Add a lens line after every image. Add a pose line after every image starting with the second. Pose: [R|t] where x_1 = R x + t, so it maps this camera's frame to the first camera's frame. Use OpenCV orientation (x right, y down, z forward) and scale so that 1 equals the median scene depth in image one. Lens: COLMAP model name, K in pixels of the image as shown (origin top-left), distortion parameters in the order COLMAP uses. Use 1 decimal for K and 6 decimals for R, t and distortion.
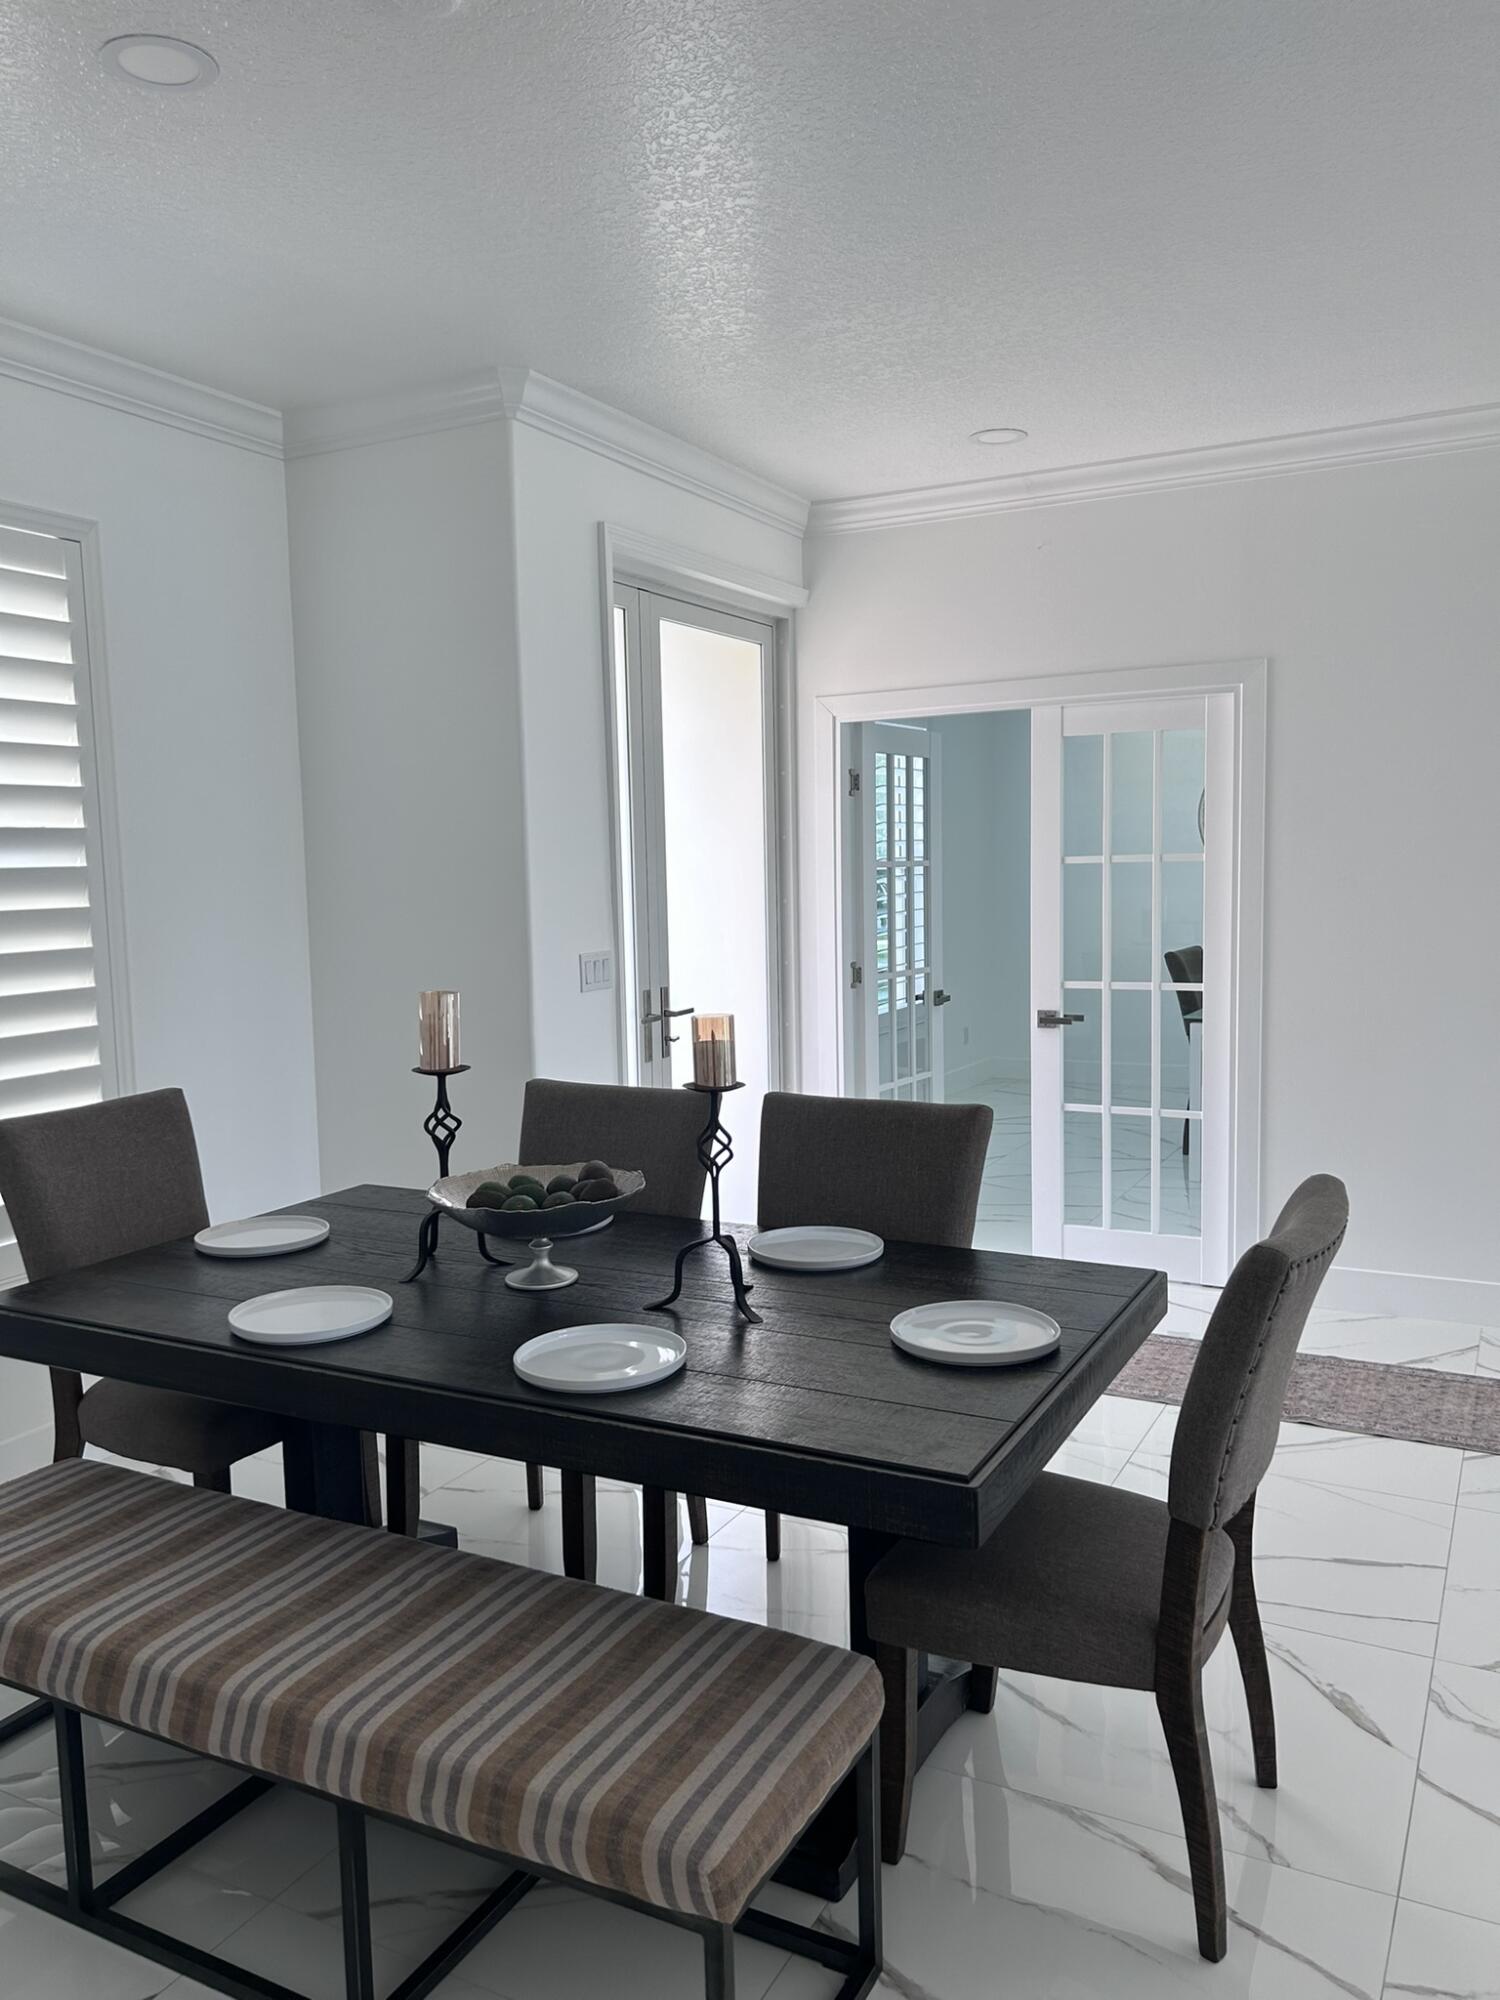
lens RADIAL K [[1497.2, 0, 748.0], [0, 1497.2, 1009.9], [0, 0, 1]] dist [0.041123, -0.046946]
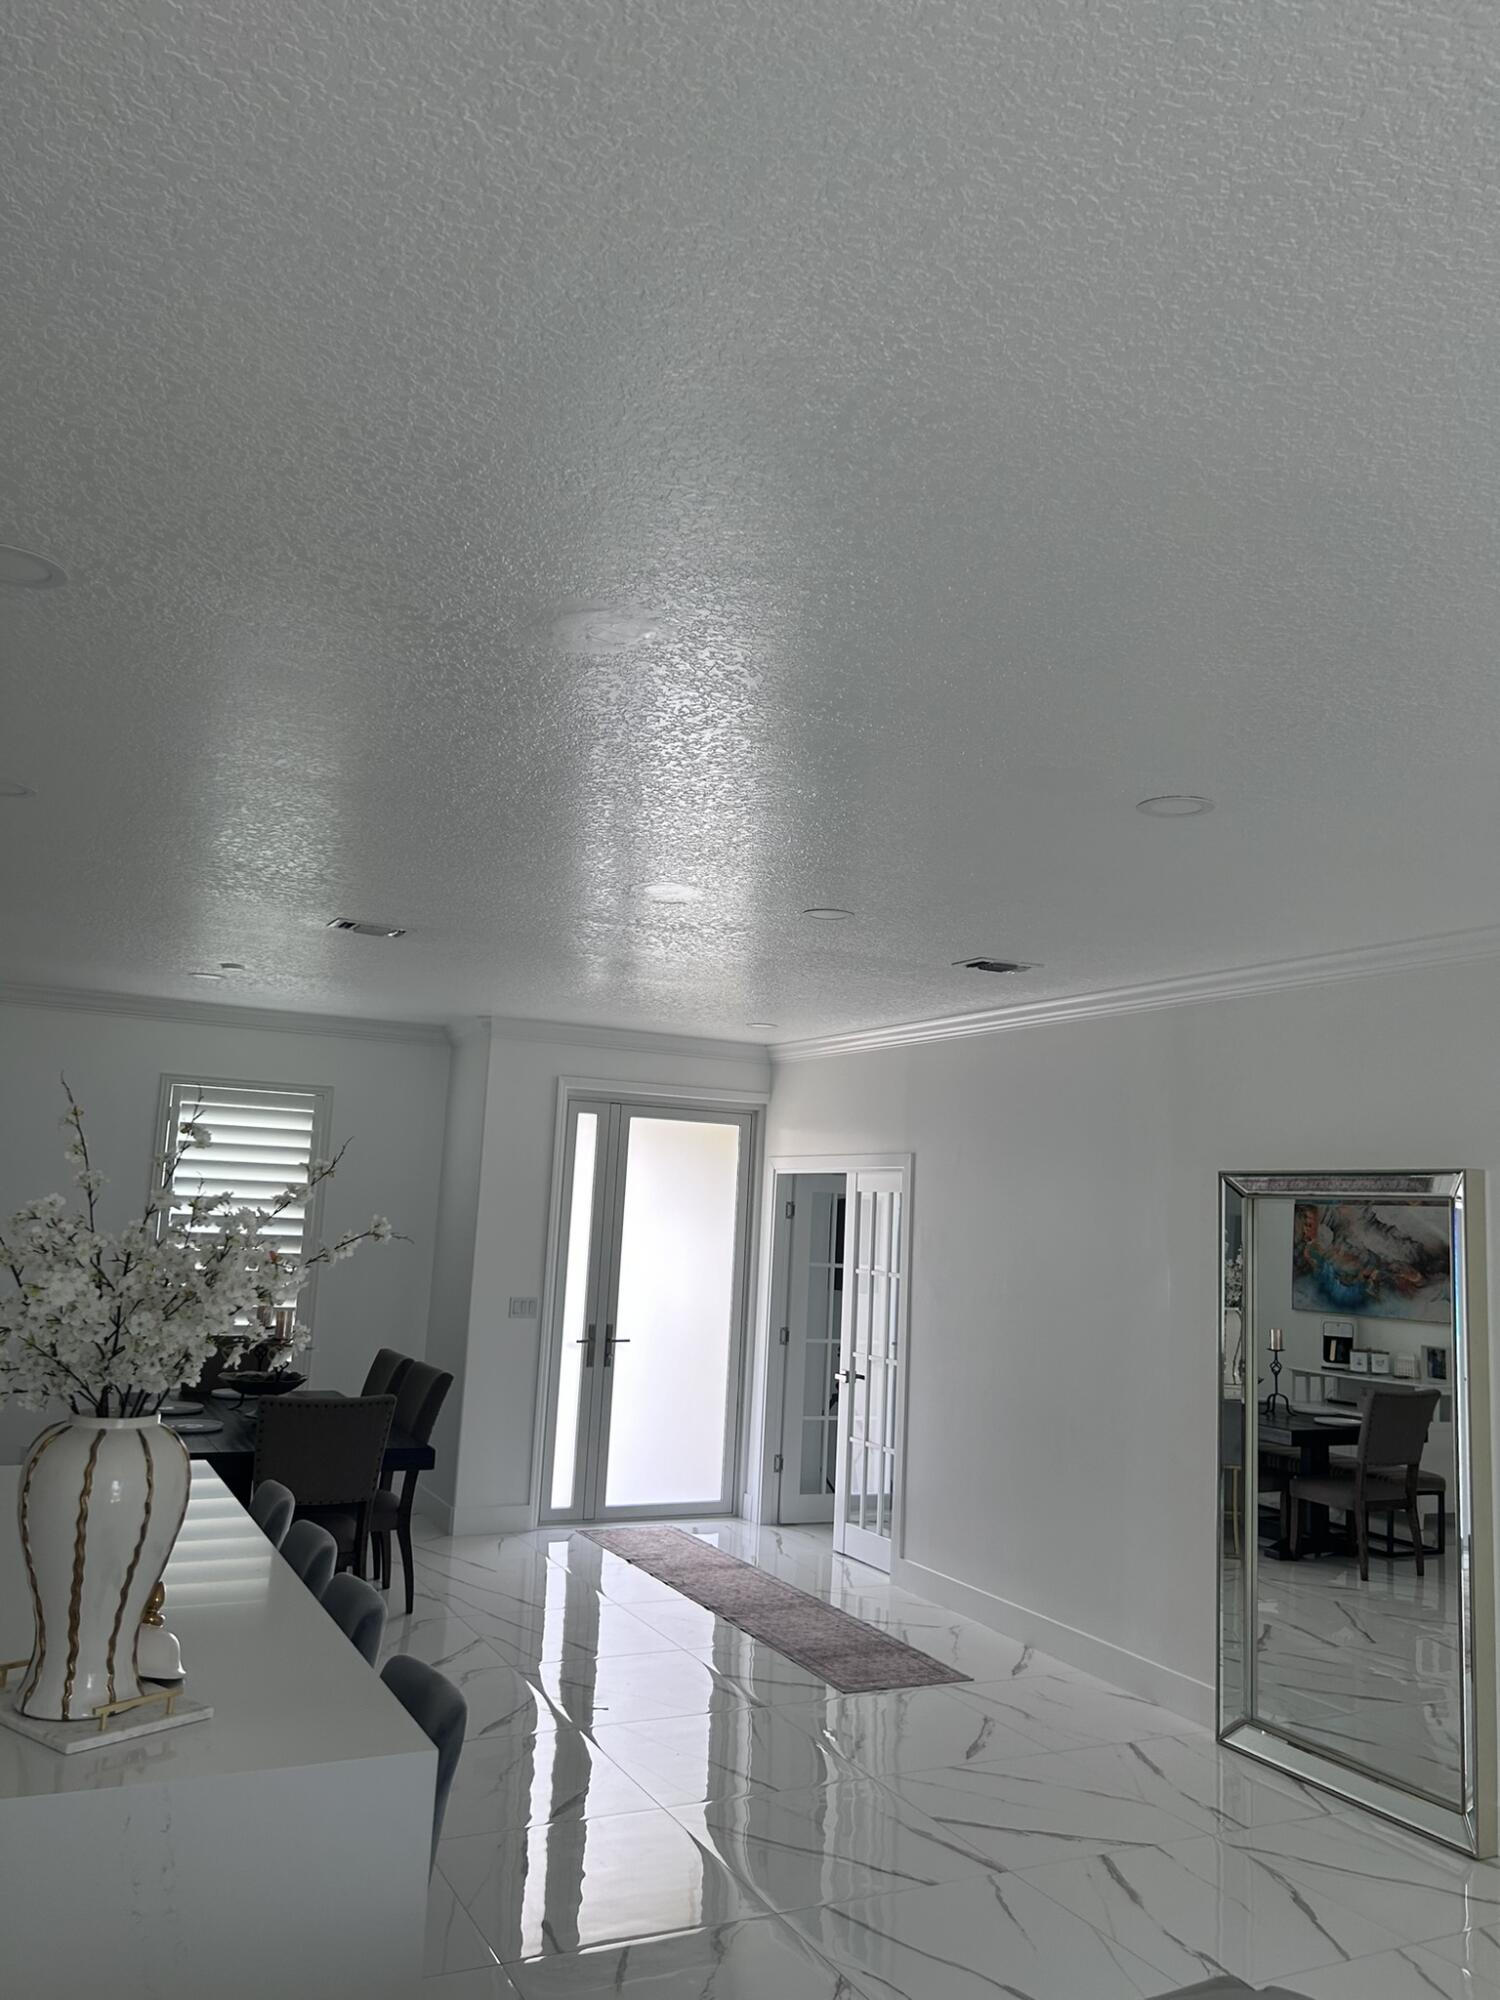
lens RADIAL K [[1492.0, 0, 750.0], [0, 1492.0, 1000.0], [0, 0, 1]] dist [0.053083, -0.047571]
pose [[0.815374, -0.026473, -0.578328, 1.154014], [-0.123653, 0.967938, -0.218644, -0.021141], [0.565574, 0.249788, 0.785959, -0.396965]]
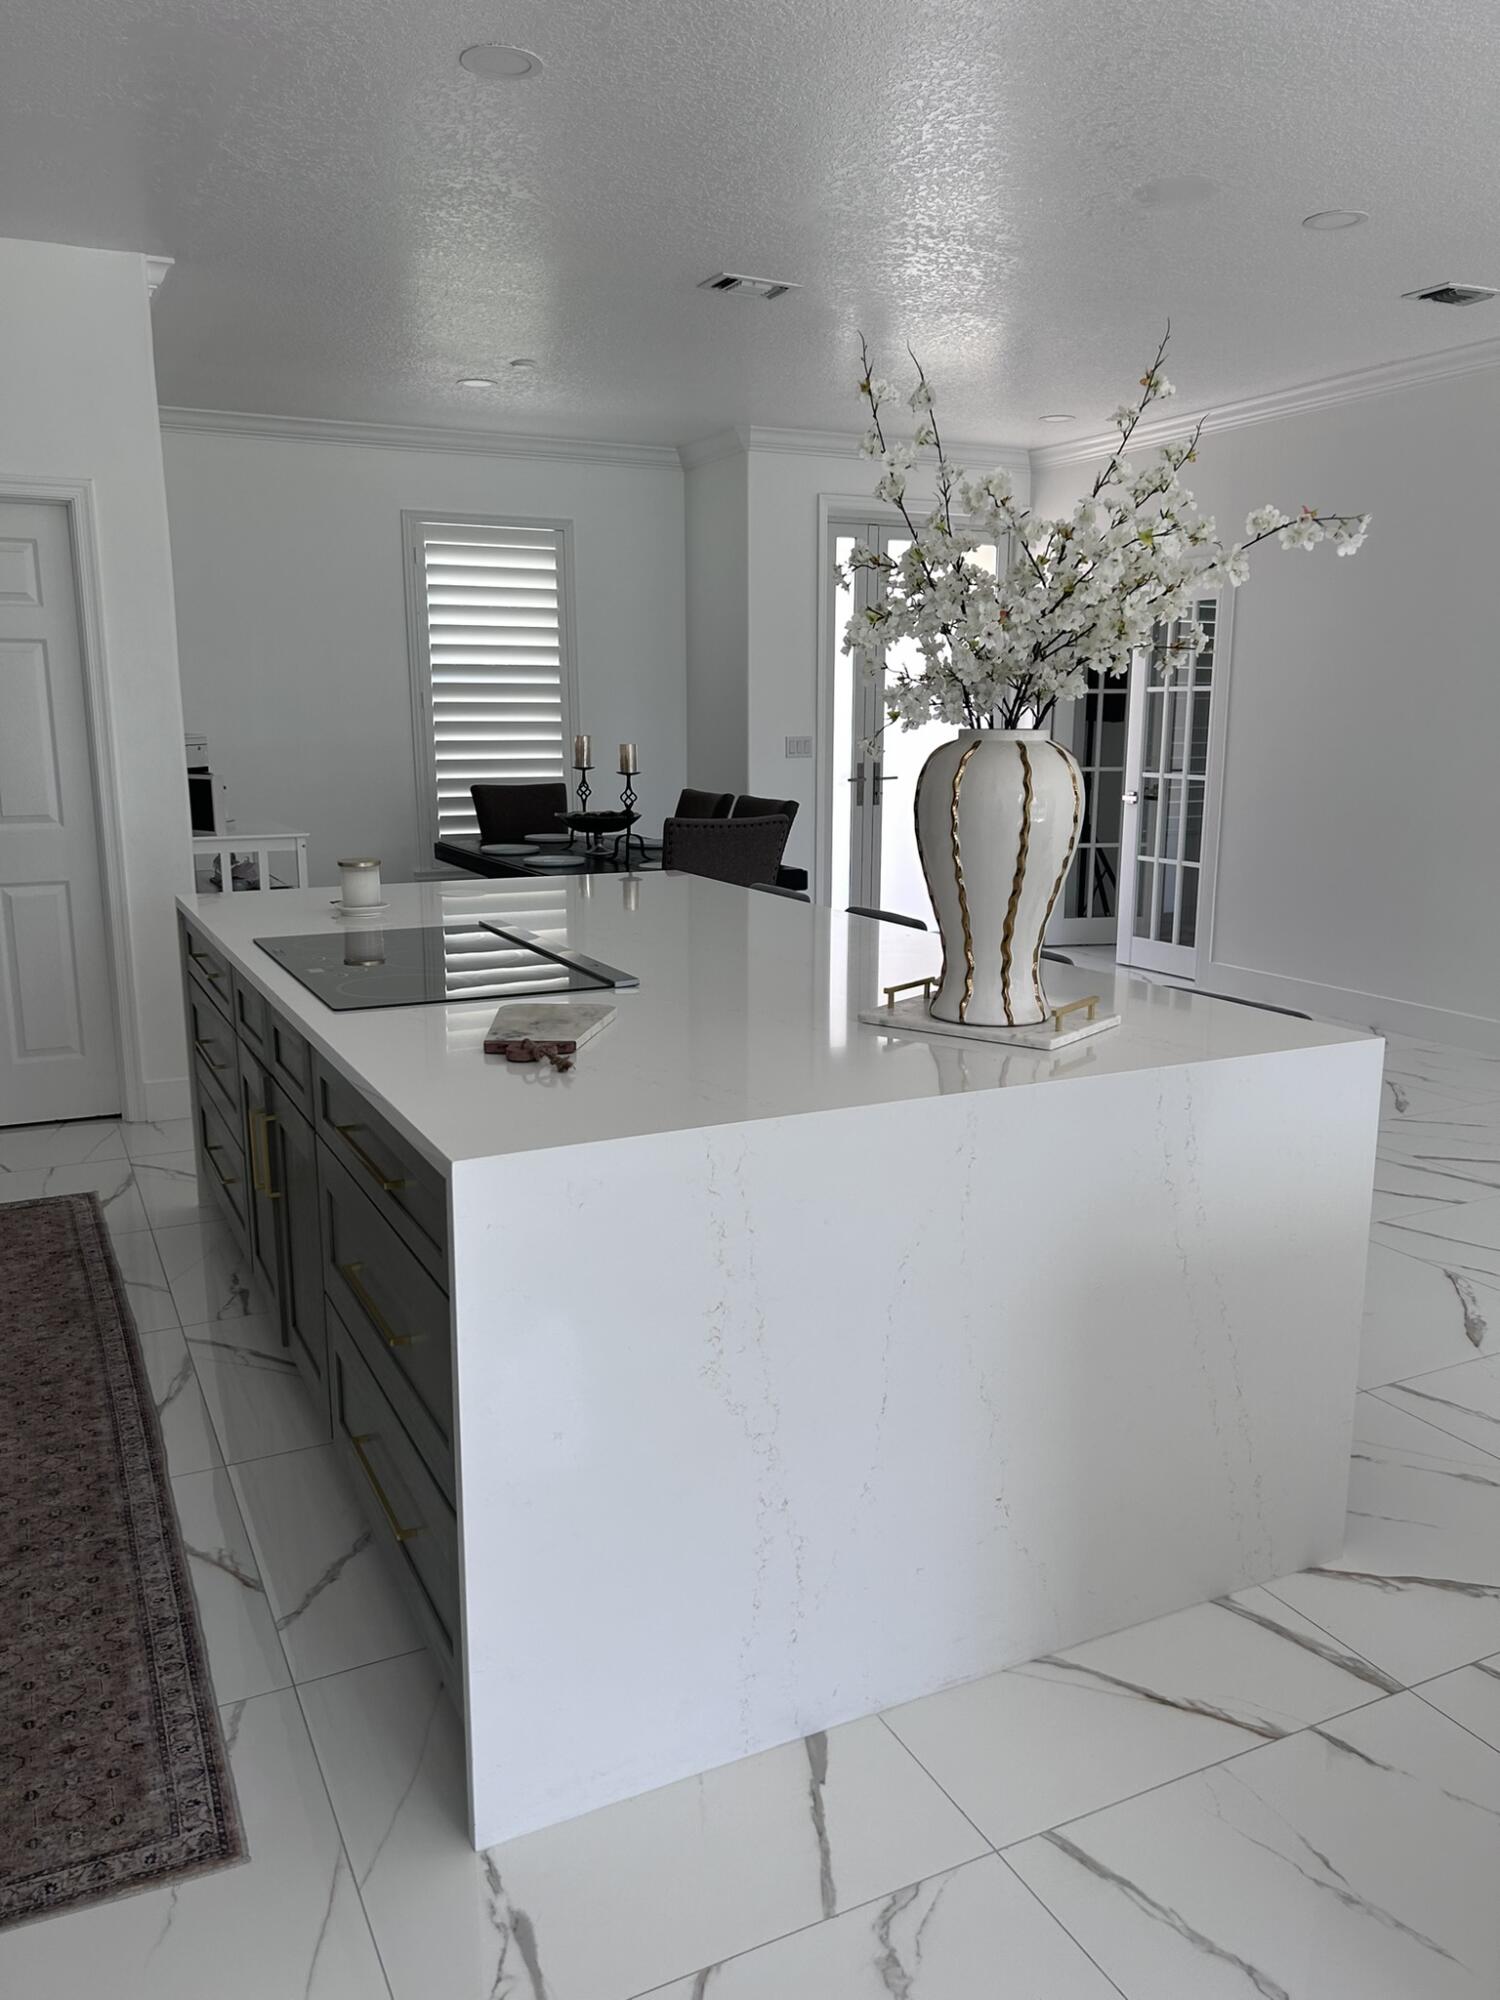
lens RADIAL K [[1497.2, 0, 748.0], [0, 1497.2, 1009.9], [0, 0, 1]] dist [0.041123, -0.046946]
pose [[0.816508, 0.129978, -0.562513, 0.866336], [-0.075137, 0.989965, 0.119683, 0.074830], [0.572424, -0.055456, 0.818080, -0.529906]]
